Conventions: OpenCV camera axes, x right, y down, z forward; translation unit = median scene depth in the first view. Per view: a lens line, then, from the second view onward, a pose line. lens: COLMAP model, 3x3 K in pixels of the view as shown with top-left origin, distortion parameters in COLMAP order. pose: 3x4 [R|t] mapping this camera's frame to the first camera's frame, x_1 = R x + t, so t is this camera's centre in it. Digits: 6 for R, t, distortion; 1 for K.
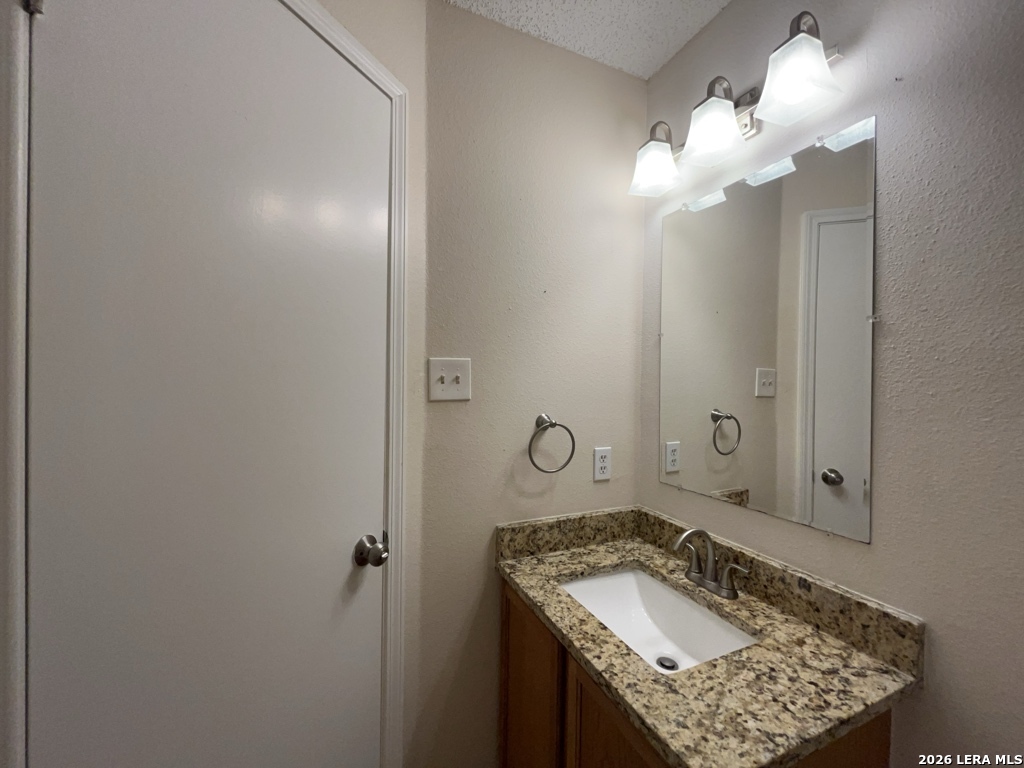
lens RADIAL K [[409.5, 0, 513.1], [0, 409.5, 383.4], [0, 0, 1]] dist [-0.001495, -0.001066]
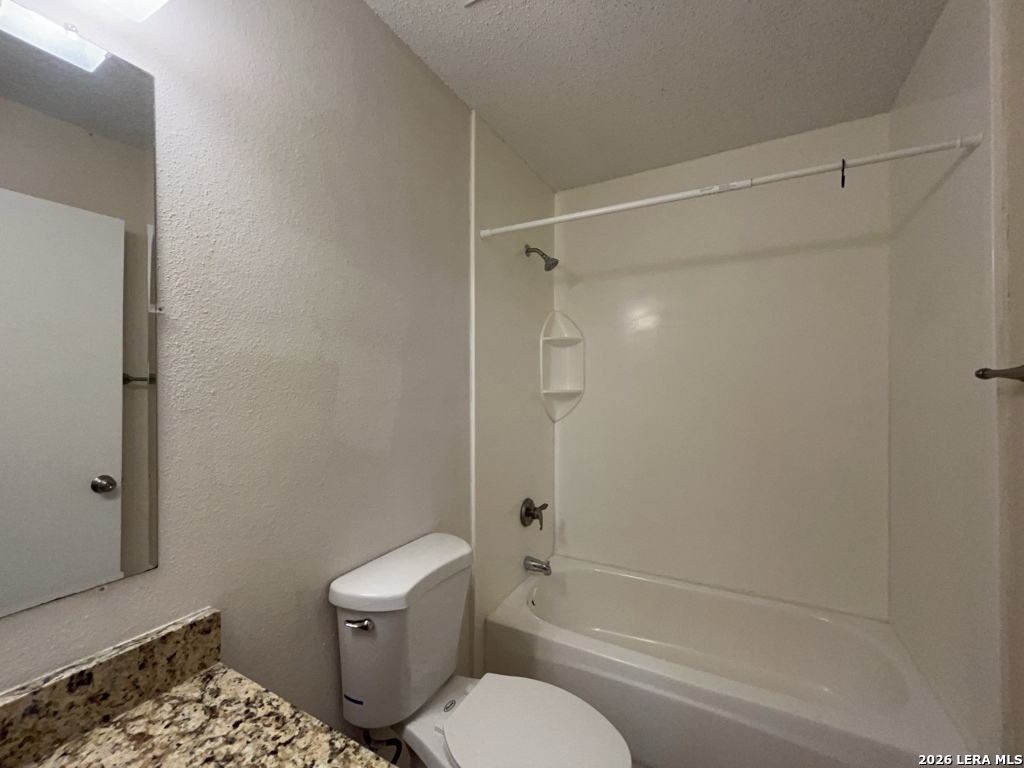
lens RADIAL K [[409.5, 0, 515.2], [0, 409.5, 383.8], [0, 0, 1]] dist [-0.001495, -0.001066]
pose [[-0.602215, -0.007802, 0.798296, -0.295614], [0.000517, 0.999948, 0.010163, -0.007208], [-0.798334, 0.006533, -0.602180, 0.954622]]
